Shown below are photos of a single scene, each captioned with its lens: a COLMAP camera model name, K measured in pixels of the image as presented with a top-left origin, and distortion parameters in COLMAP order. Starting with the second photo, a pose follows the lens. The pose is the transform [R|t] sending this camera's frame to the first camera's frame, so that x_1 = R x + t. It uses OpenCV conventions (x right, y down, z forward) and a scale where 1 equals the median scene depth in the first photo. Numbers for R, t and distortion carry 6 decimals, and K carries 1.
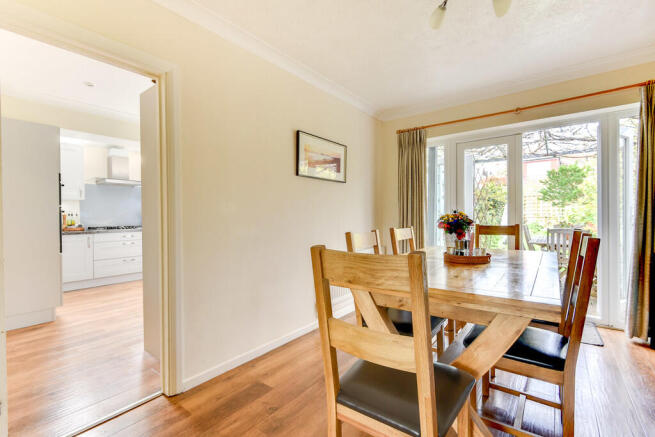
lens RADIAL K [[297.3, 0, 335.1], [0, 297.3, 216.3], [0, 0, 1]] dist [0.001458, 0.000135]
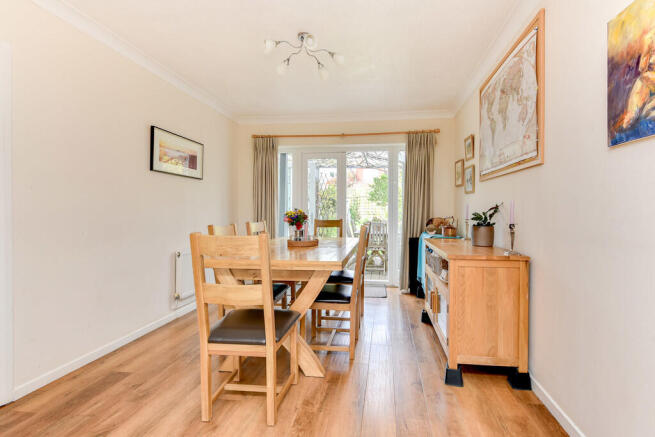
lens RADIAL K [[297.3, 0, 335.1], [0, 297.3, 216.3], [0, 0, 1]] dist [0.001458, 0.000135]
pose [[0.886867, 0.005135, 0.461996, -0.046166], [-0.011493, 0.999874, 0.010950, -0.000366], [-0.461881, -0.015021, 0.886814, -0.207546]]
